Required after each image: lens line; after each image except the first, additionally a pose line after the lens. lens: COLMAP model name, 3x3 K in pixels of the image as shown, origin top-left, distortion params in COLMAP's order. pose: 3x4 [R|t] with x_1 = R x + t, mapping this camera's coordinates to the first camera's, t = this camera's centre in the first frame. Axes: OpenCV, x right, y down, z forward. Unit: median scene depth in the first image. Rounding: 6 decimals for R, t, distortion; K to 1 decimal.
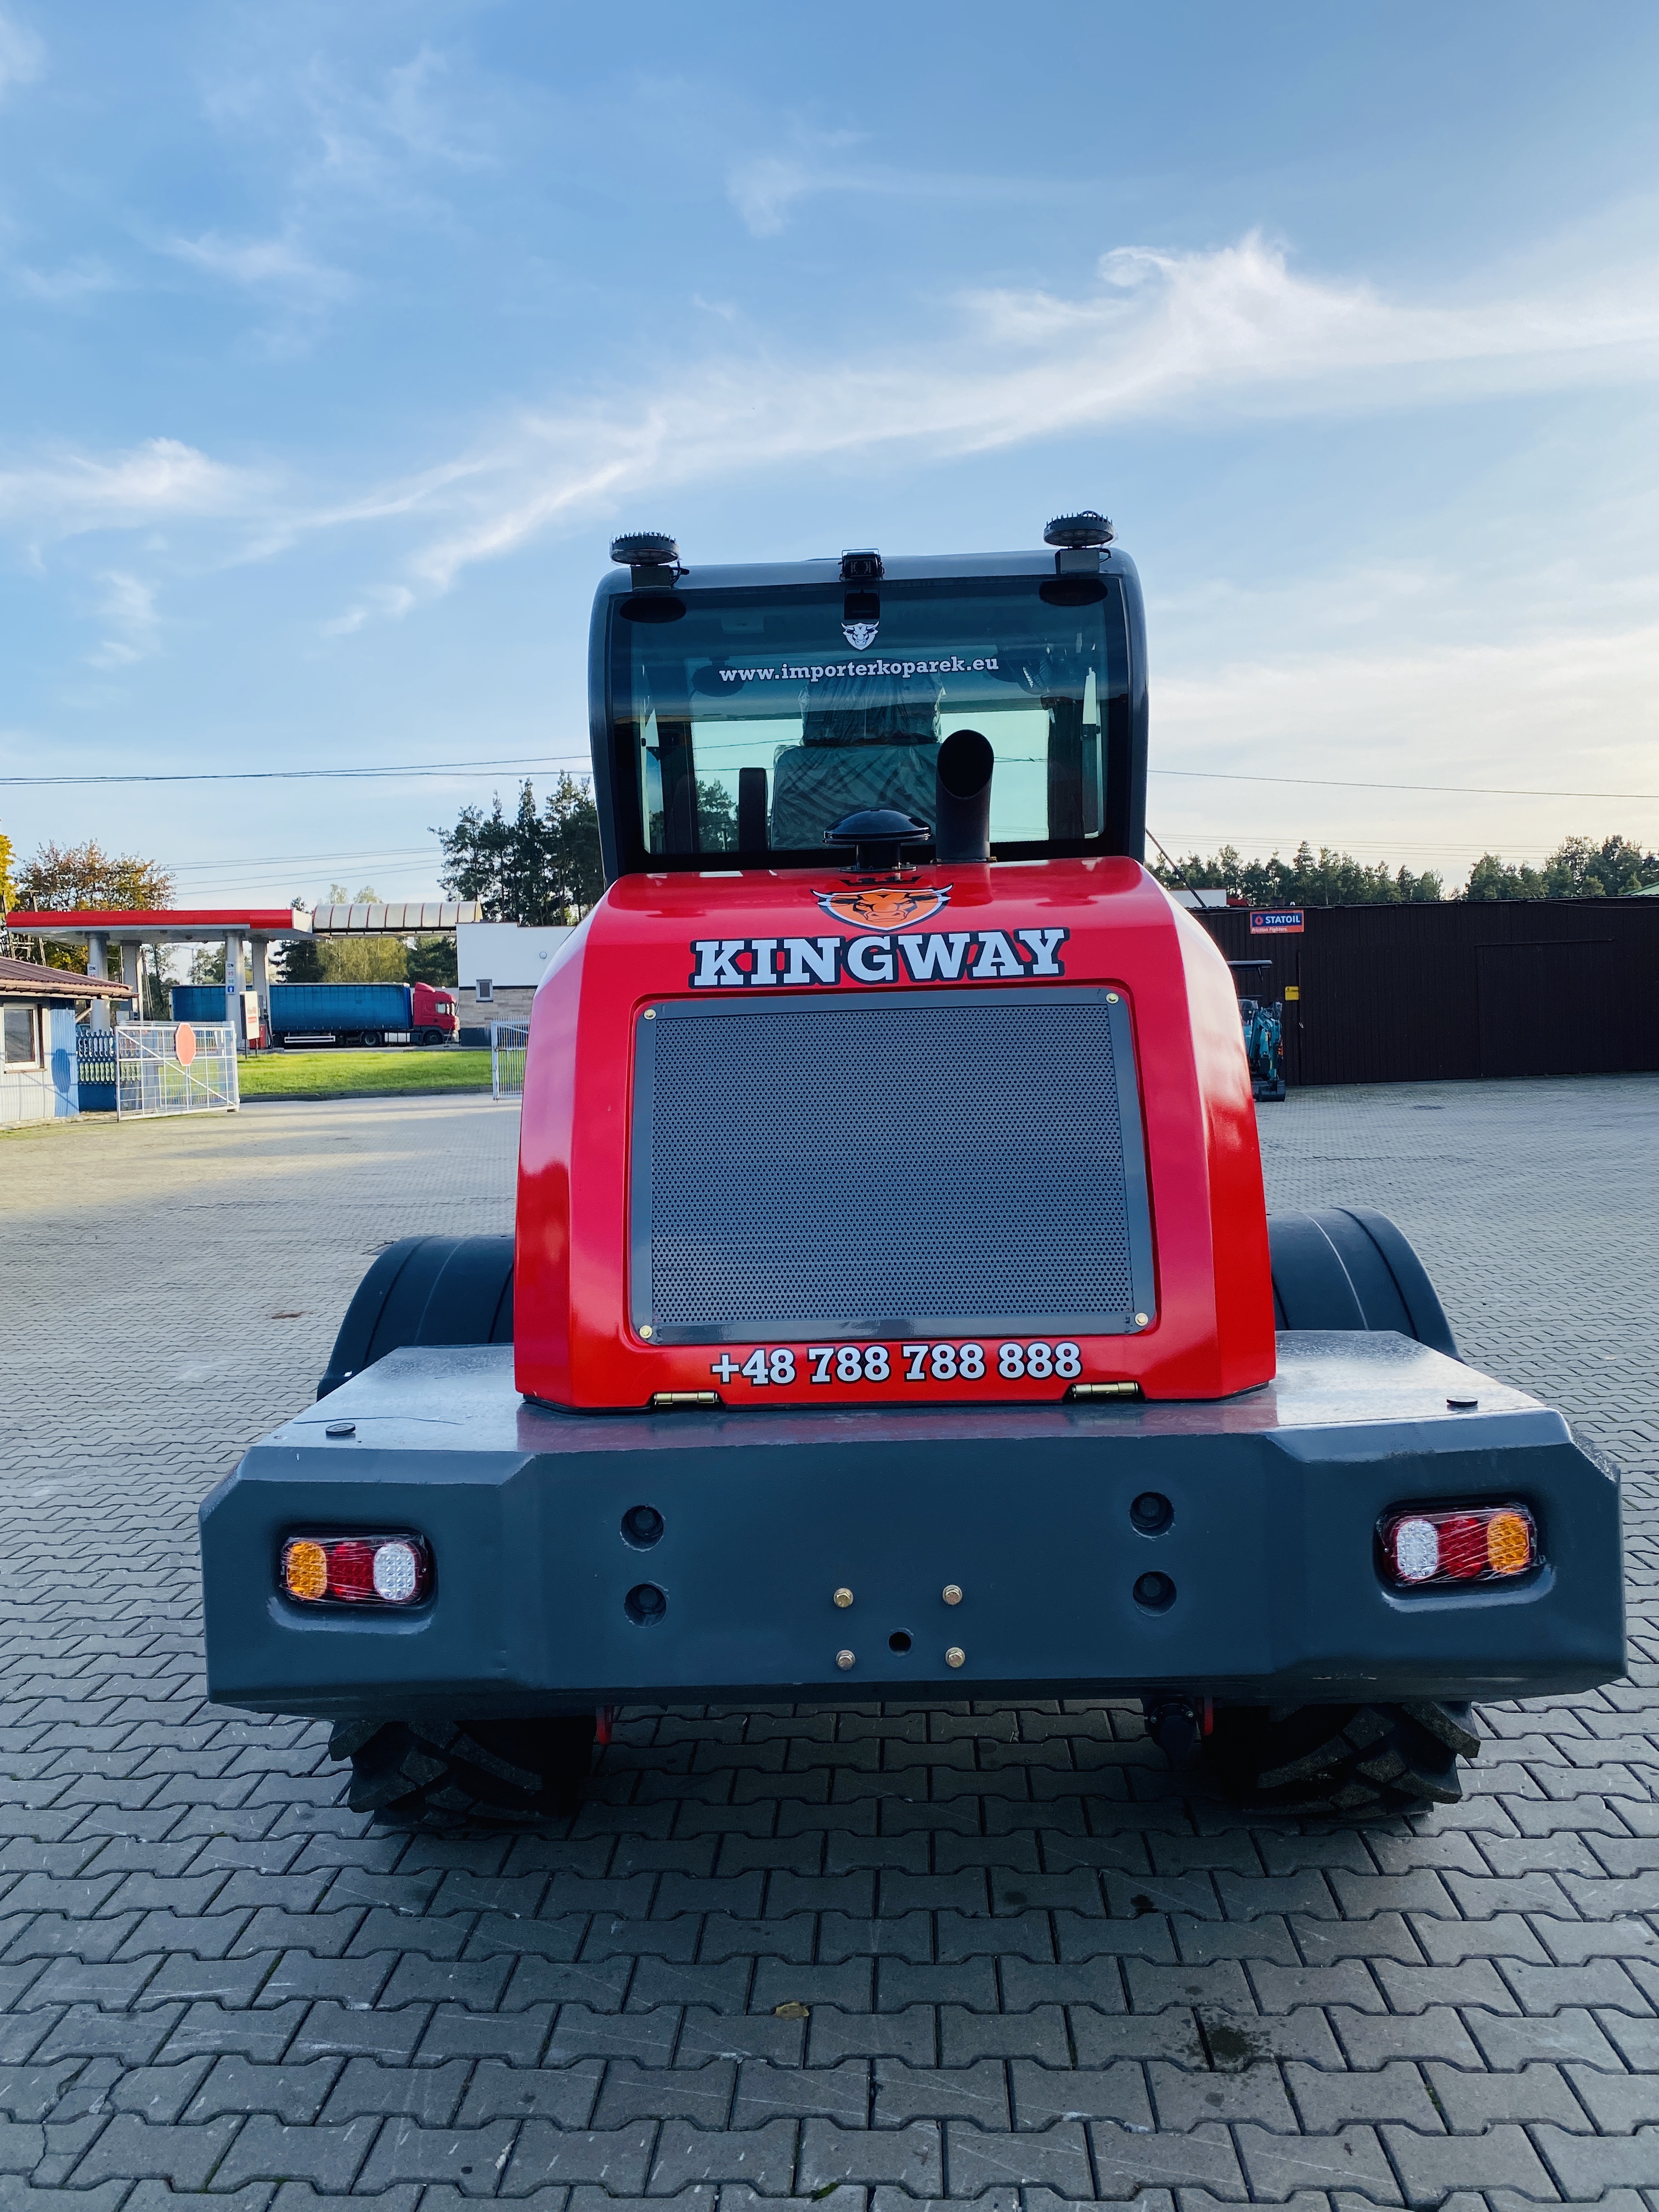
lens RADIAL K [[1683.7, 0, 828.1], [0, 1683.7, 1042.3], [0, 0, 1]] dist [0.010174, 0.004494]
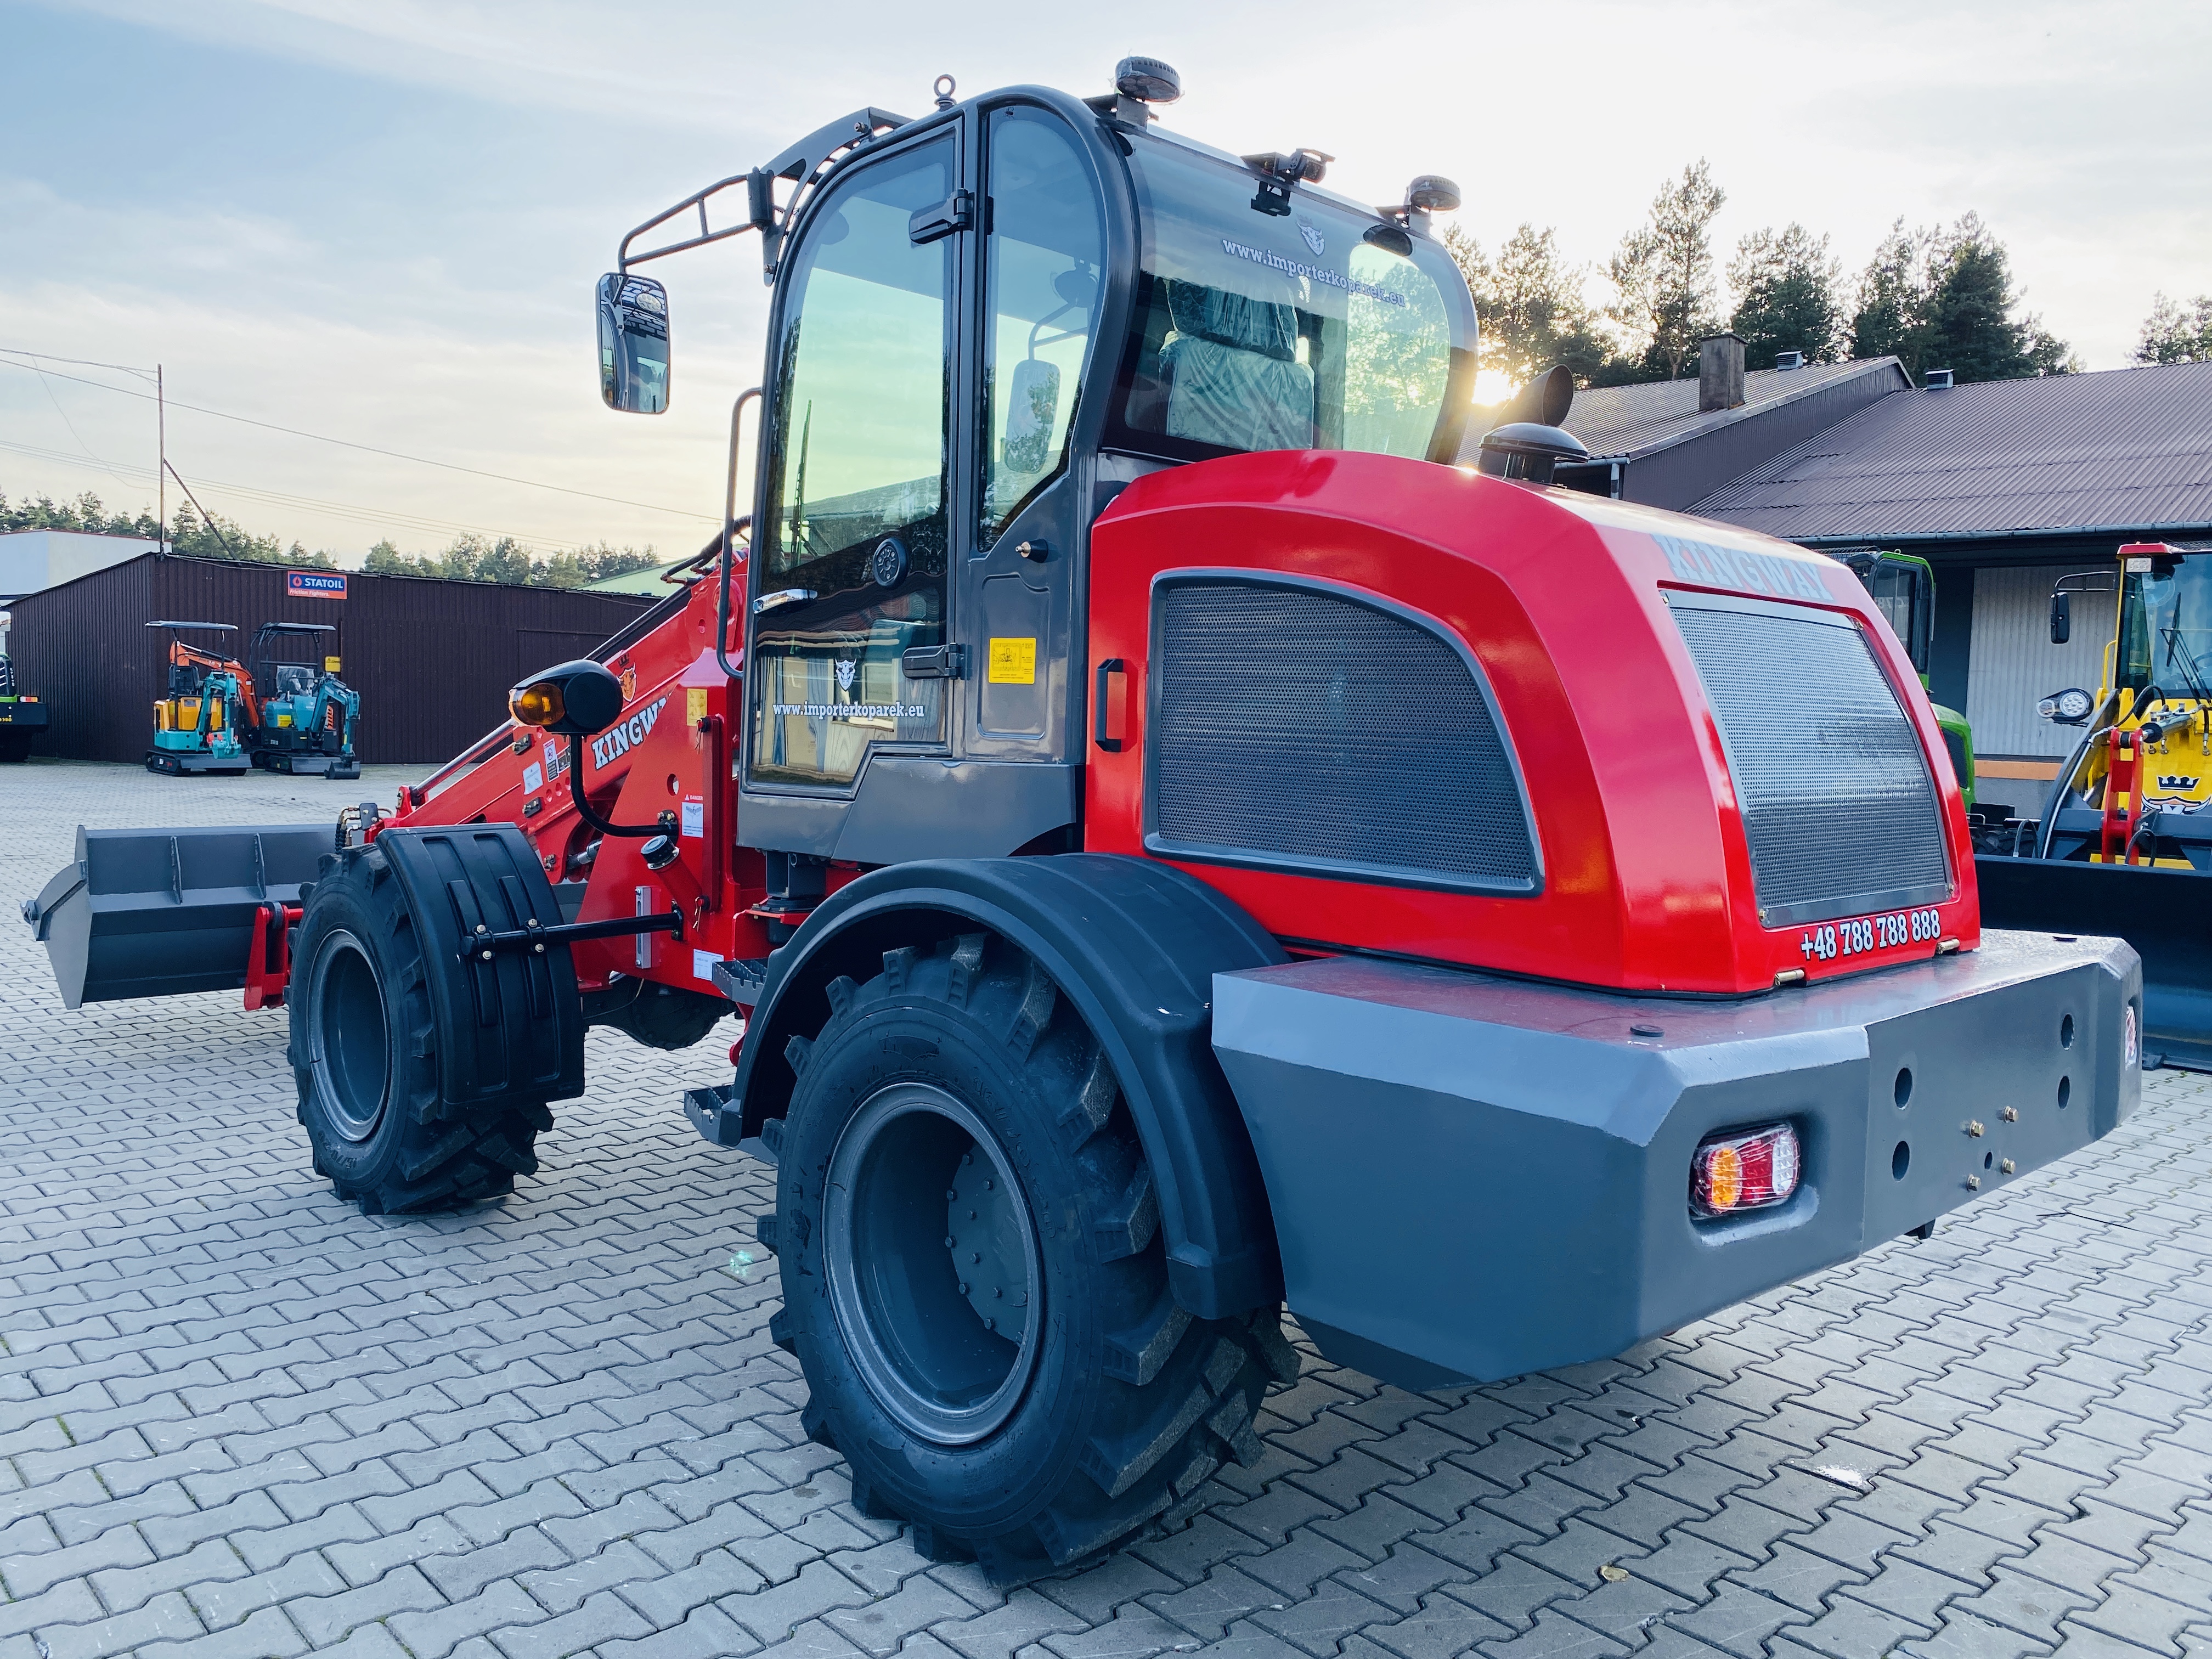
lens RADIAL K [[1683.7, 0, 1108.3], [0, 1683.7, 779.6], [0, 0, 1]] dist [0.010174, 0.004494]
pose [[0.694471, 0.024106, 0.719117, -0.093184], [-0.042997, 0.999043, 0.008034, 0.008397], [-0.718235, -0.036499, 0.694843, 0.048419]]
